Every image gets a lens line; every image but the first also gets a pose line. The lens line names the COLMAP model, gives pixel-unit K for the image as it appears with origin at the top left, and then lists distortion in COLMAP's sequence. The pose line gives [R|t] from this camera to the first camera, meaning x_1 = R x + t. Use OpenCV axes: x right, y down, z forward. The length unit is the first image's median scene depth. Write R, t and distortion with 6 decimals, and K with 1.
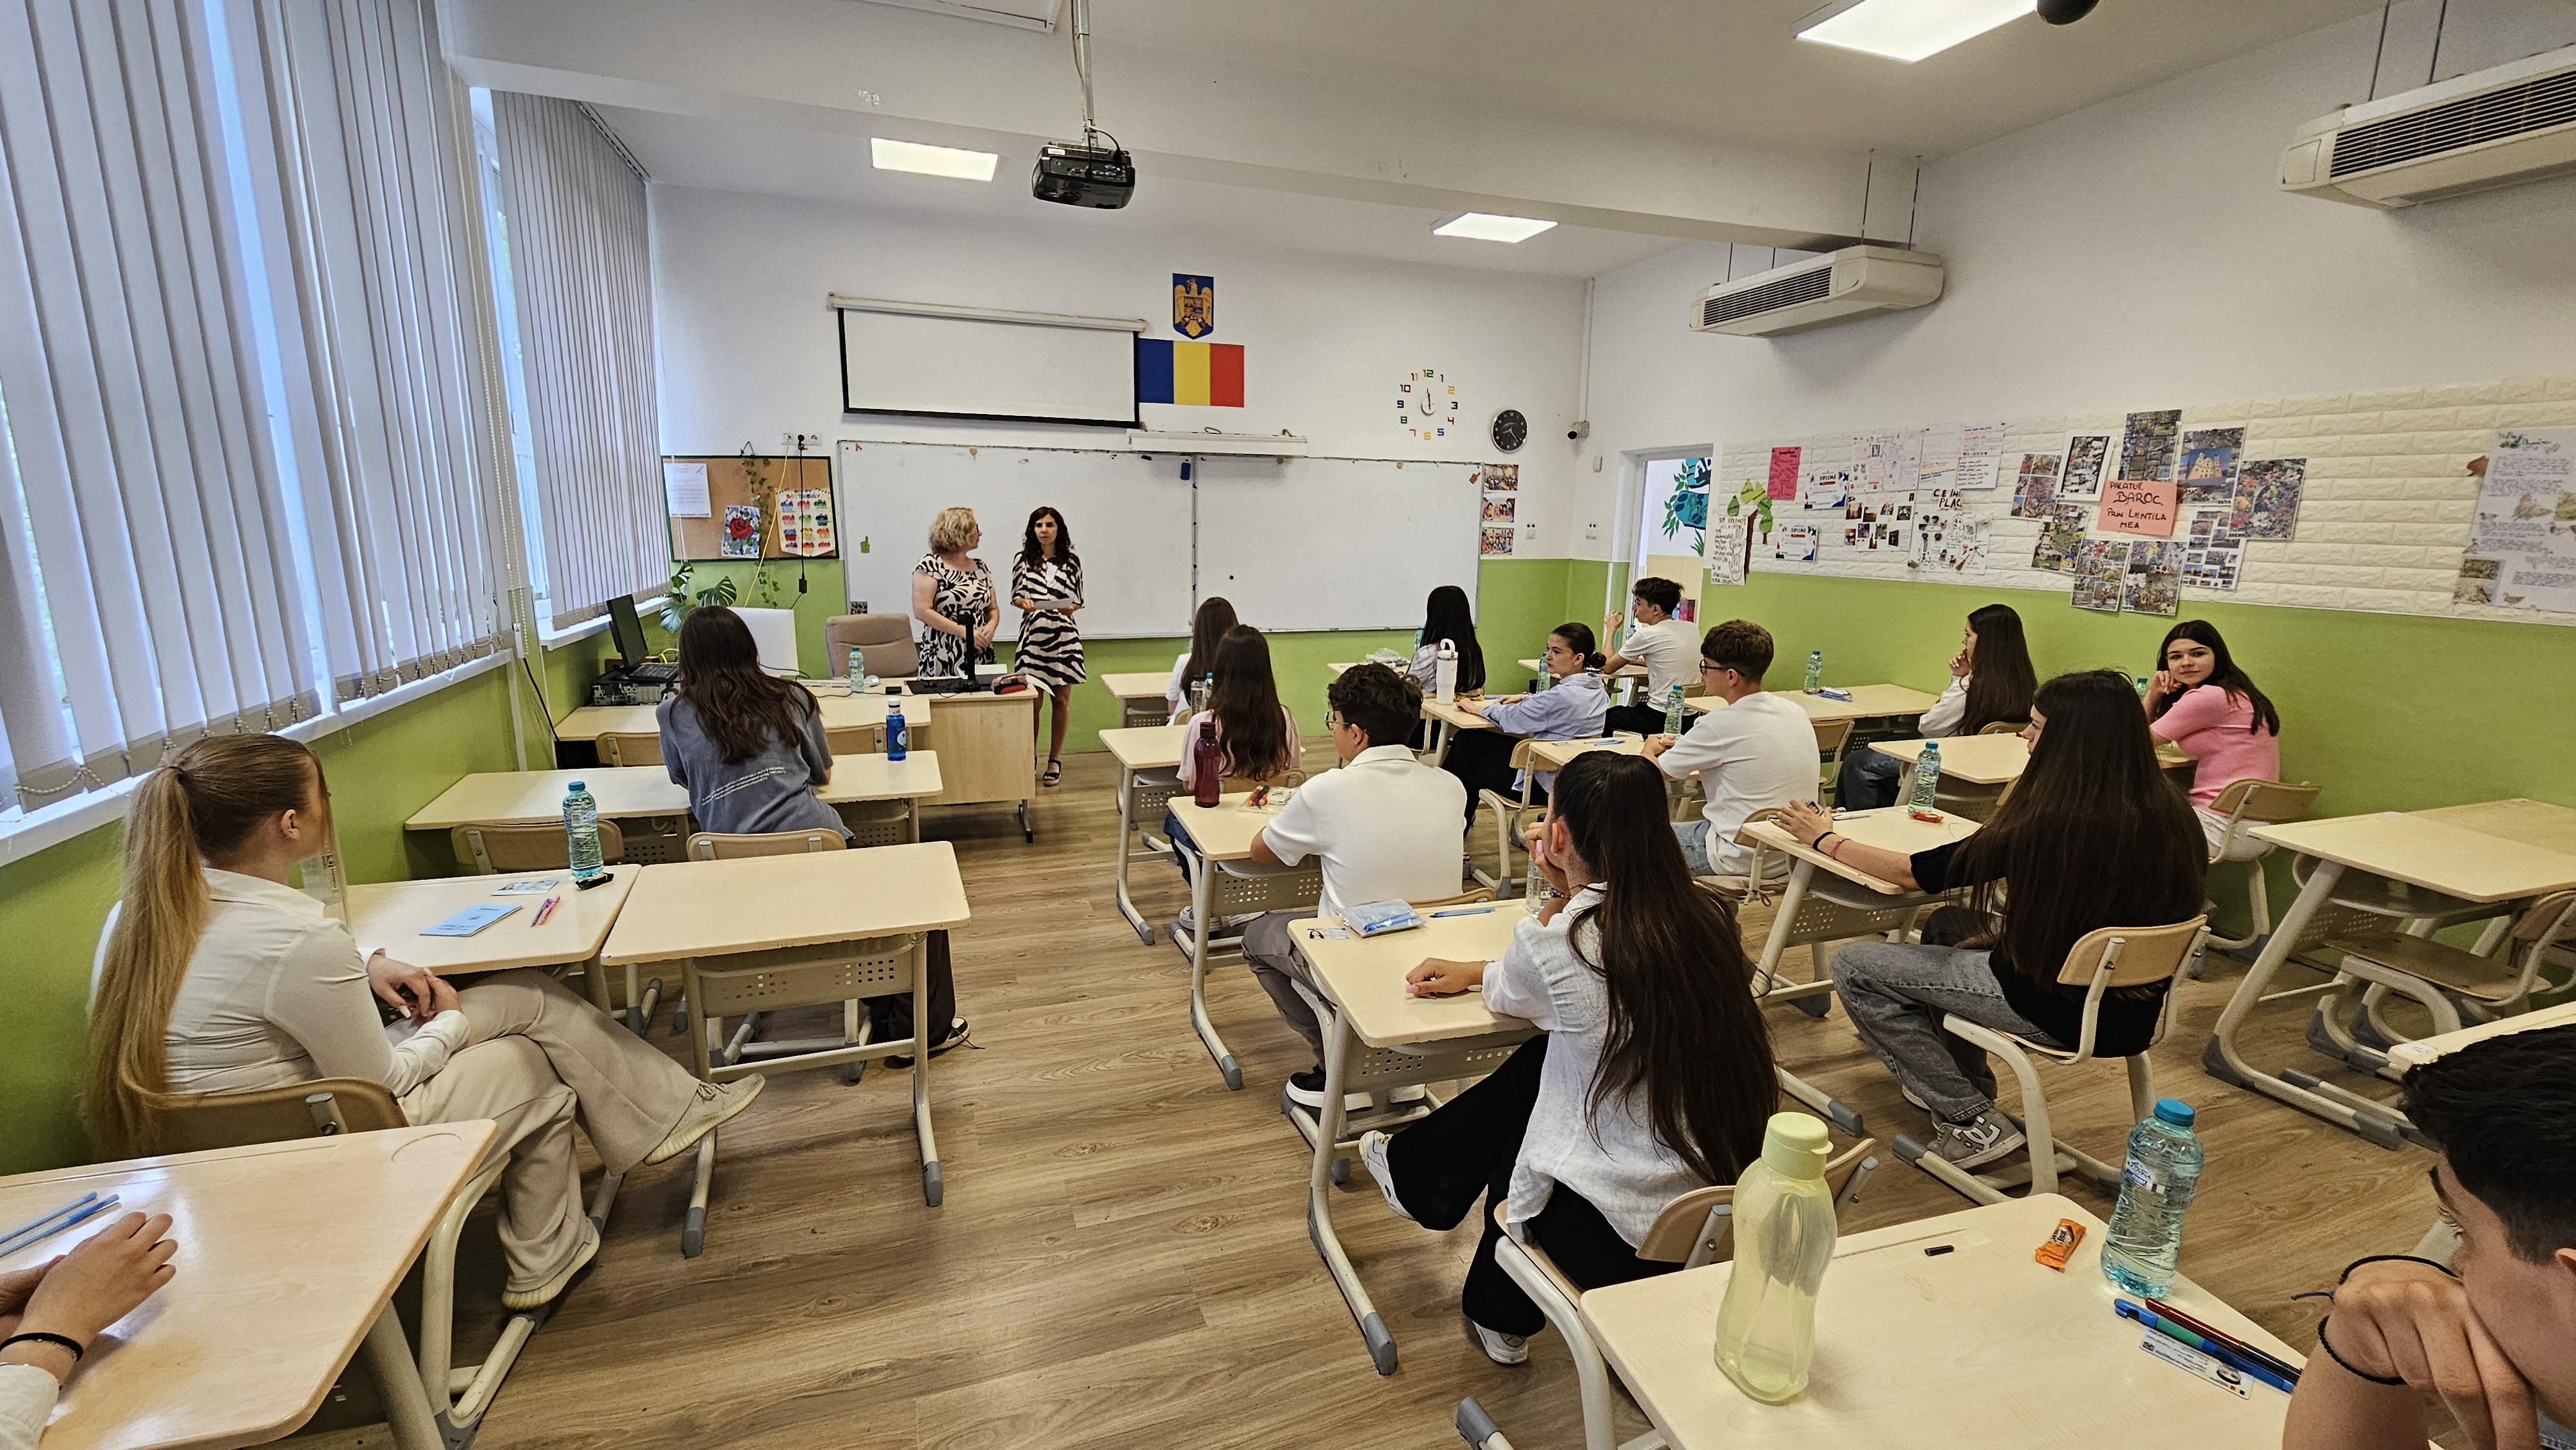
lens RADIAL K [[1036.3, 0, 1288.0], [0, 1036.3, 725.0], [0, 0, 1]] dist [0.006956, -0.000094]
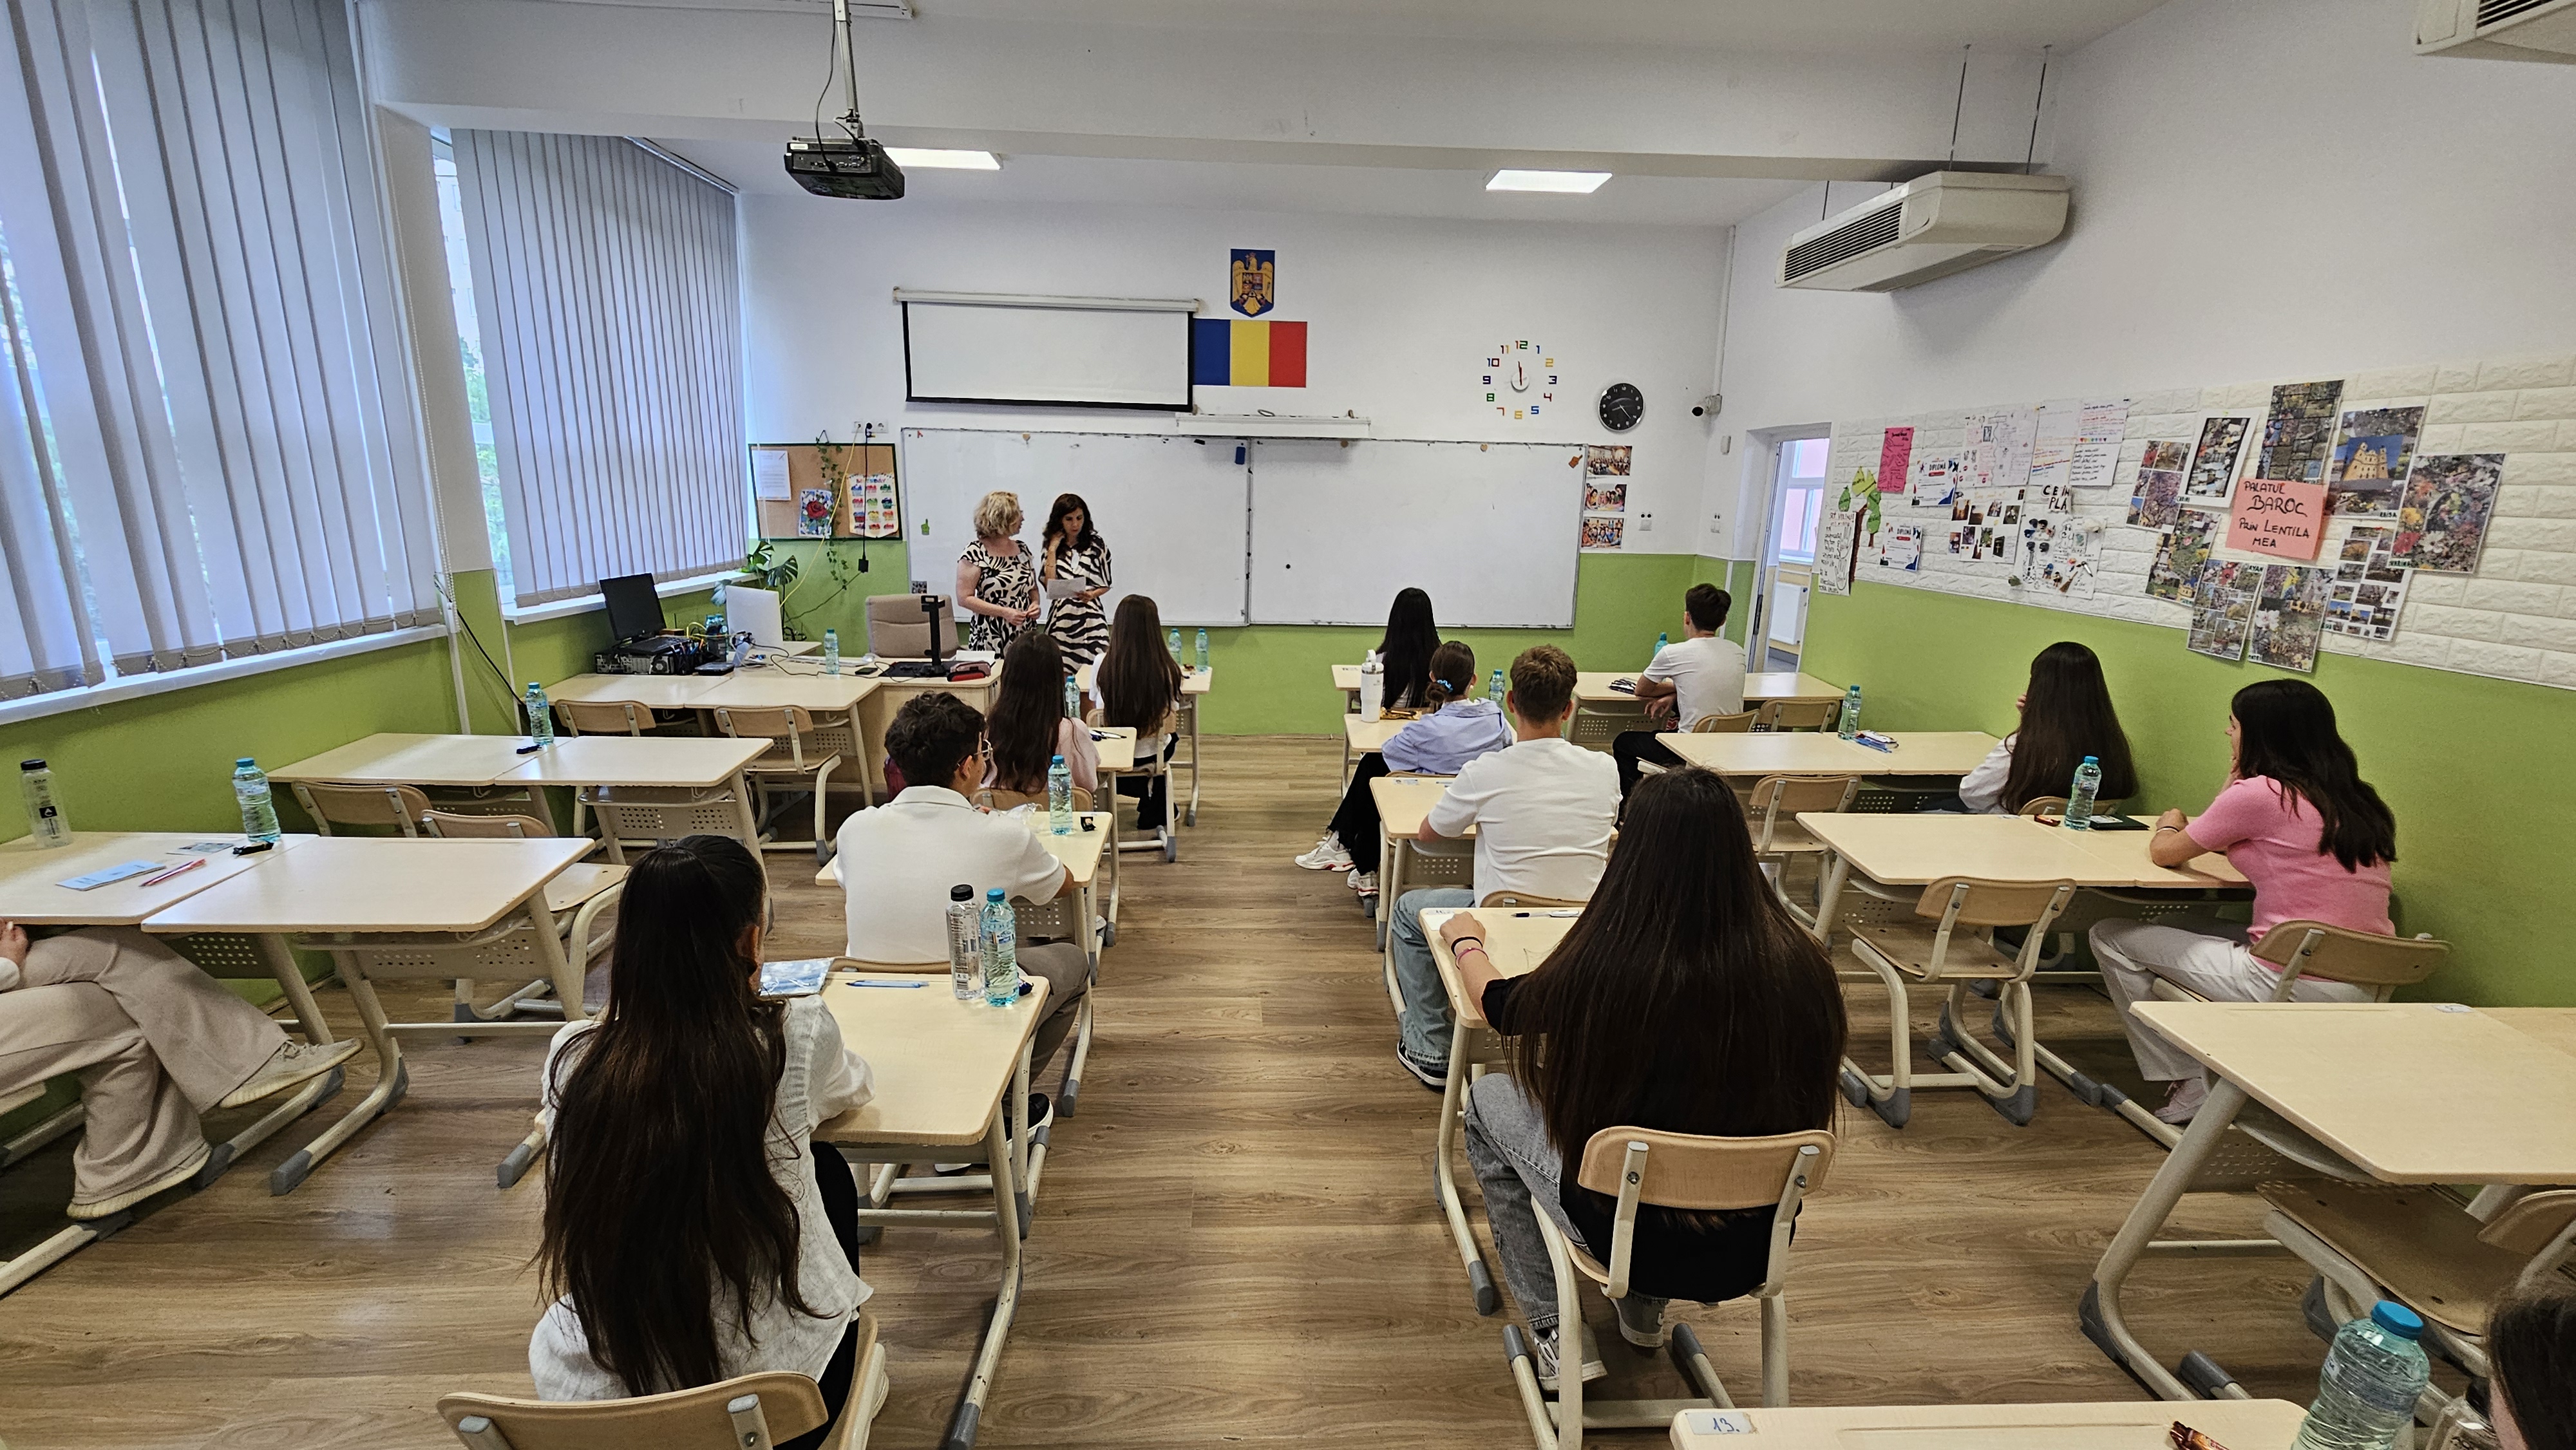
lens RADIAL K [[1043.3, 0, 1276.0], [0, 1043.3, 730.2], [0, 0, 1]] dist [0.002515, 0.000814]
pose [[0.959537, 0.071178, -0.272437, 0.254066], [-0.063279, 0.997284, 0.037681, -0.032892], [0.274379, -0.018917, 0.961436, 0.080829]]
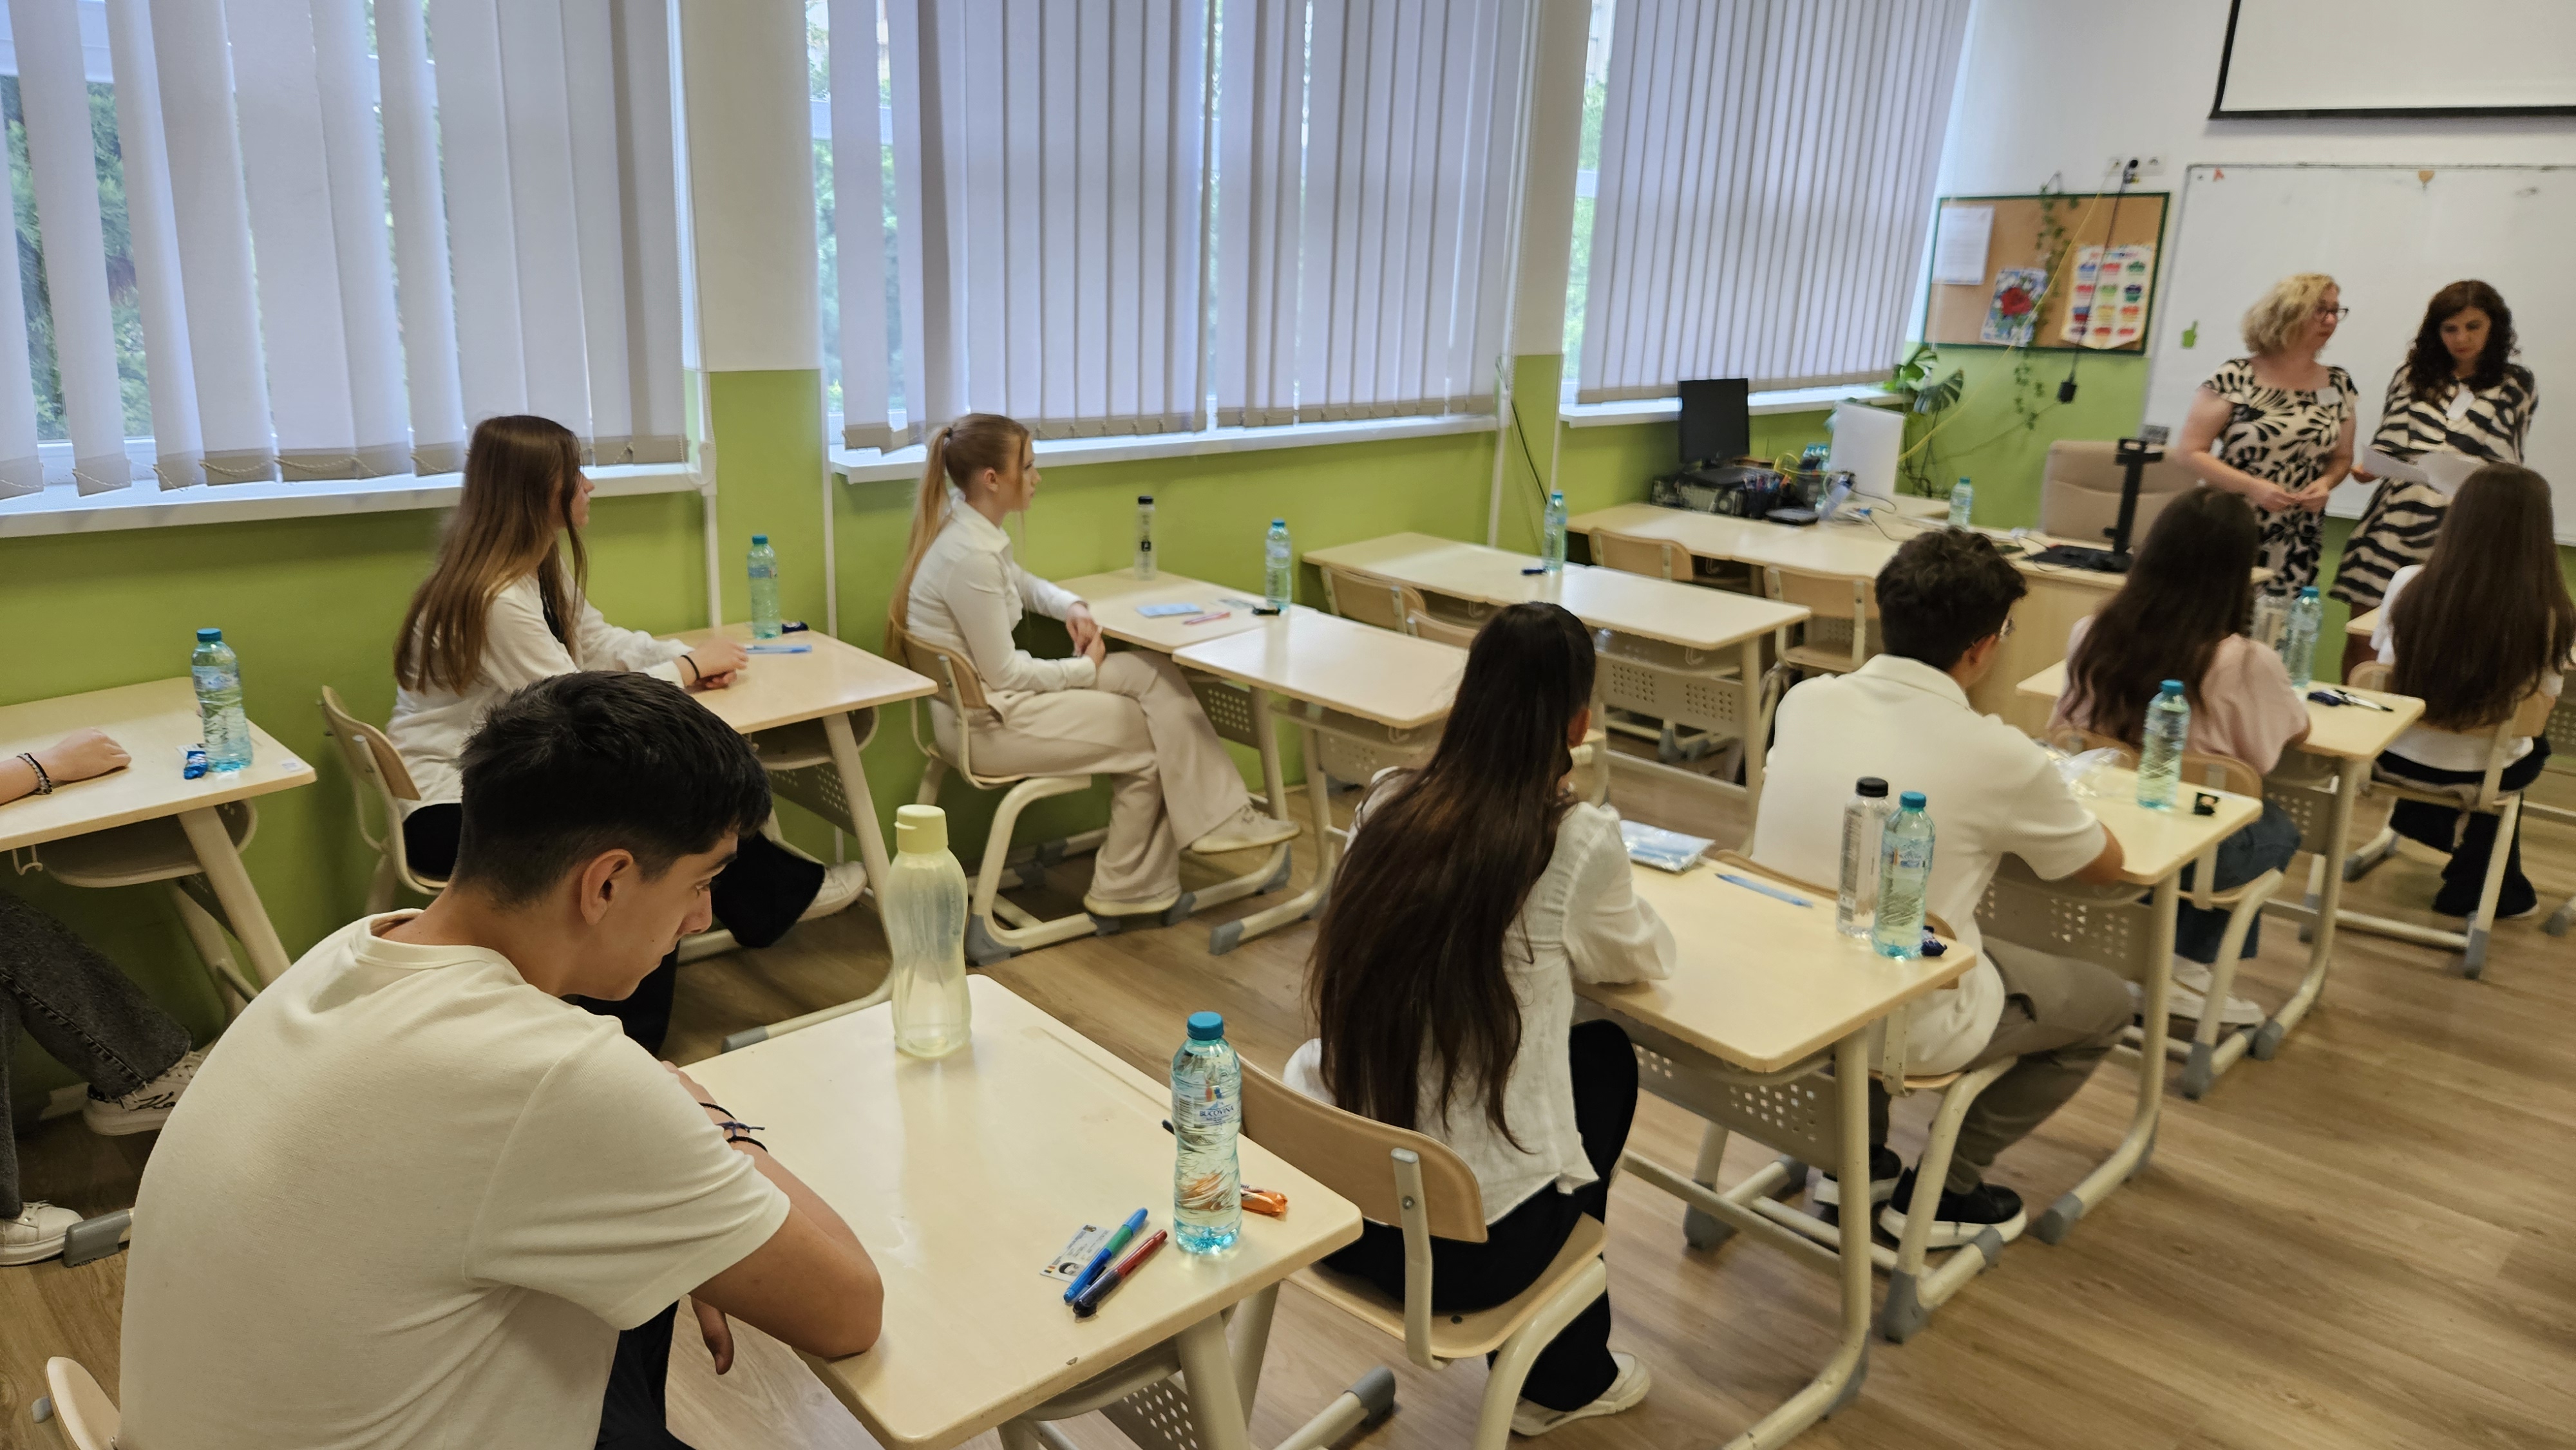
lens RADIAL K [[1739.4, 0, 1288.0], [0, 1739.4, 725.0], [0, 0, 1]] dist [0.058831, -0.072658]
pose [[0.430565, 0.243406, -0.869118, 0.352977], [-0.204804, 0.964178, 0.168568, -0.016963], [0.879016, 0.105419, 0.464992, 0.067489]]
